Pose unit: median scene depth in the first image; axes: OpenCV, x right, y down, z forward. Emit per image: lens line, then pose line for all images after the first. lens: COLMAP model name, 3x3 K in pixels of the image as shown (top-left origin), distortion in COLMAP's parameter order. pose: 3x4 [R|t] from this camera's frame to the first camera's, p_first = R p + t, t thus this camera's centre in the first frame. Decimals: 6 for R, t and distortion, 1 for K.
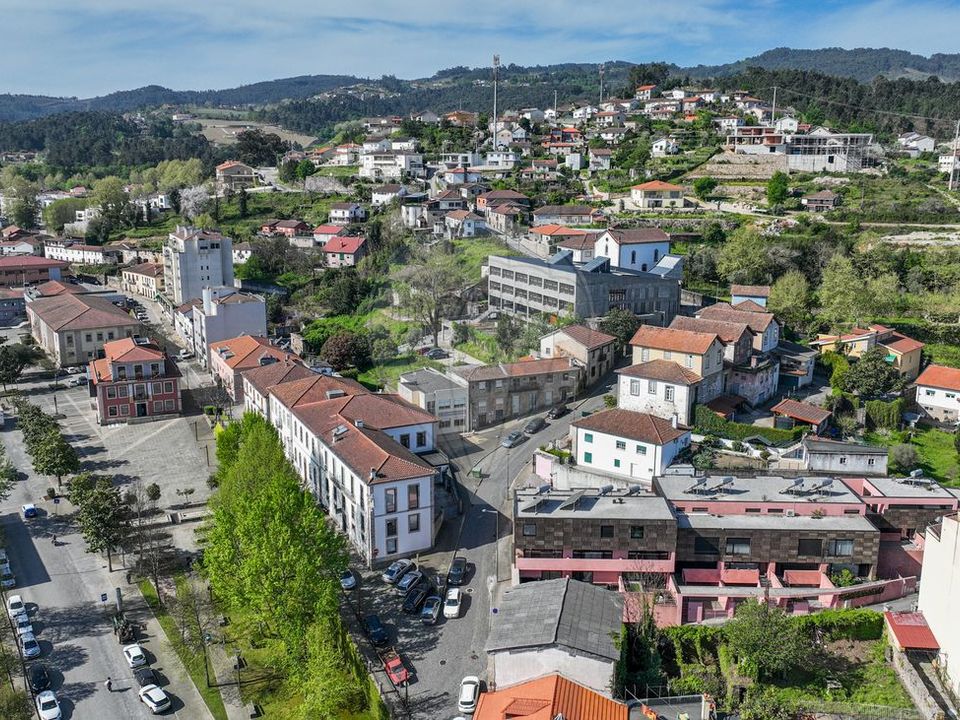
lens RADIAL K [[890.9, 0, 480.0], [0, 890.9, 360.0], [0, 0, 1]] dist [0.002983, -0.009951]
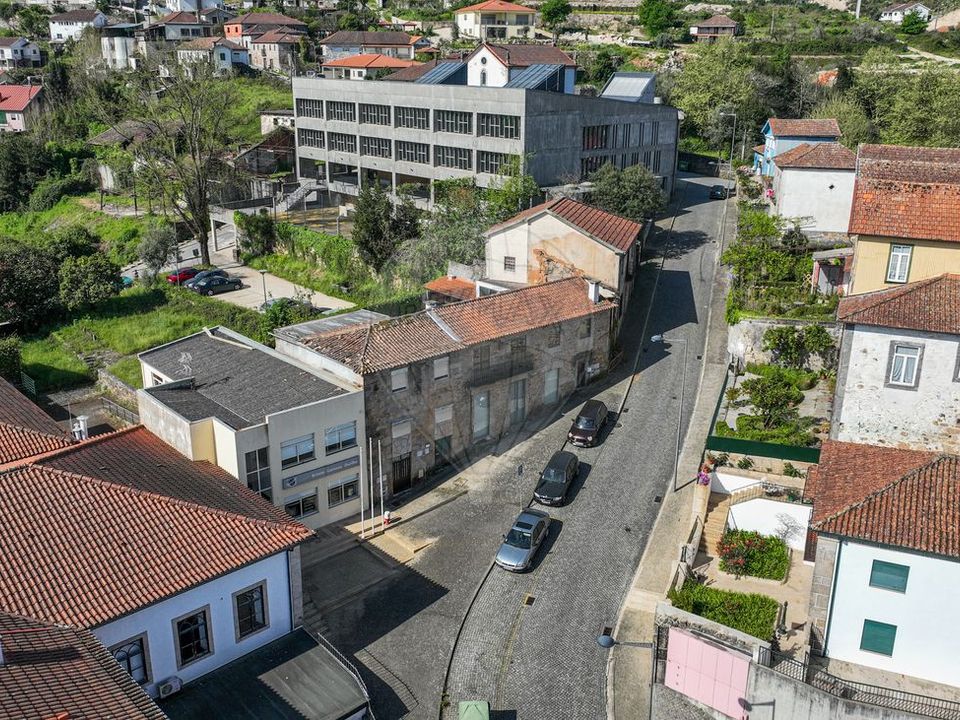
lens RADIAL K [[890.9, 0, 480.0], [0, 890.9, 360.0], [0, 0, 1]] dist [0.002983, -0.009951]
pose [[0.955674, -0.089231, 0.280579, -0.048000], [0.056983, 0.991006, 0.121077, -0.014012], [-0.288860, -0.099722, 0.952164, 0.500656]]
